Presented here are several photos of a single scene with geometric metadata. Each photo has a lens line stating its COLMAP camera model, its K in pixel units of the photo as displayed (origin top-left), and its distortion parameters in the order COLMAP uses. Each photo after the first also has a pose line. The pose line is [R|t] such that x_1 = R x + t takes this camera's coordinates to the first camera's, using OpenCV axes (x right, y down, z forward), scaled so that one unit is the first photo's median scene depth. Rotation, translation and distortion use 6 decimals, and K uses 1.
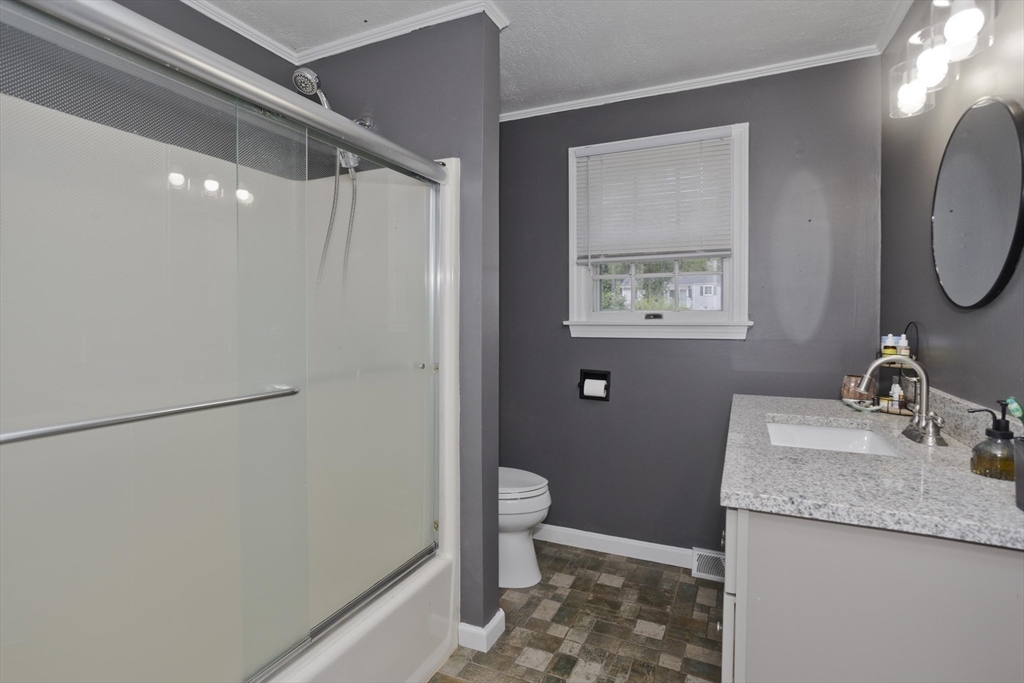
lens RADIAL K [[507.9, 0, 518.1], [0, 507.9, 328.0], [0, 0, 1]] dist [-0.033839, 0.015346]
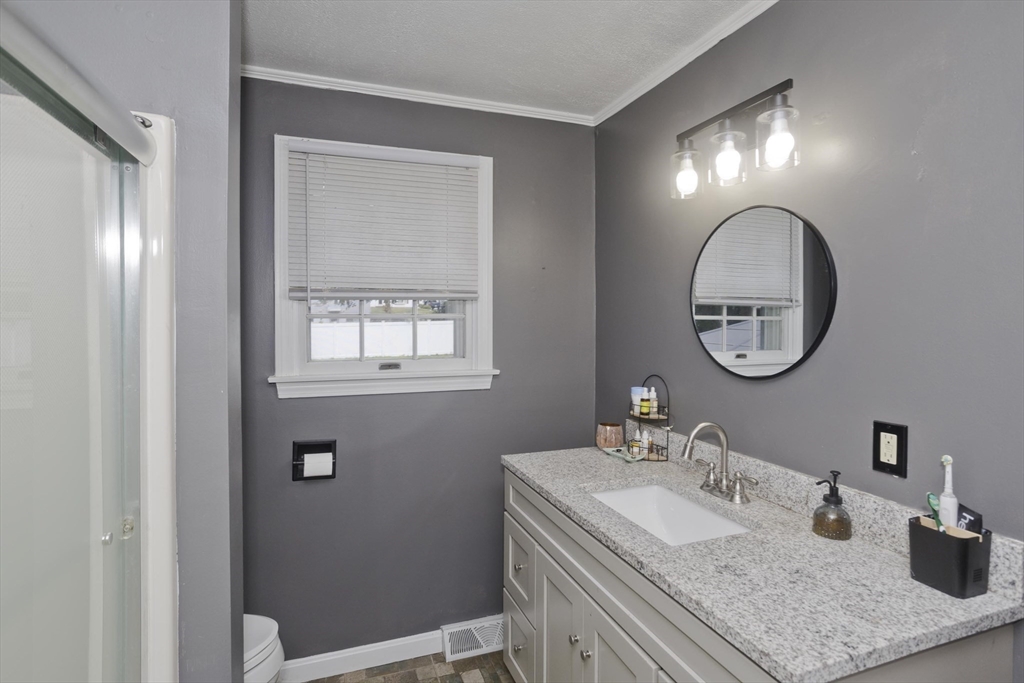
lens RADIAL K [[507.9, 0, 508.2], [0, 507.9, 334.4], [0, 0, 1]] dist [-0.033839, 0.015346]
pose [[0.719720, -0.014785, 0.694107, -0.178735], [0.011488, 0.999890, 0.009387, -0.087047], [-0.694169, 0.001218, 0.719811, 0.297905]]
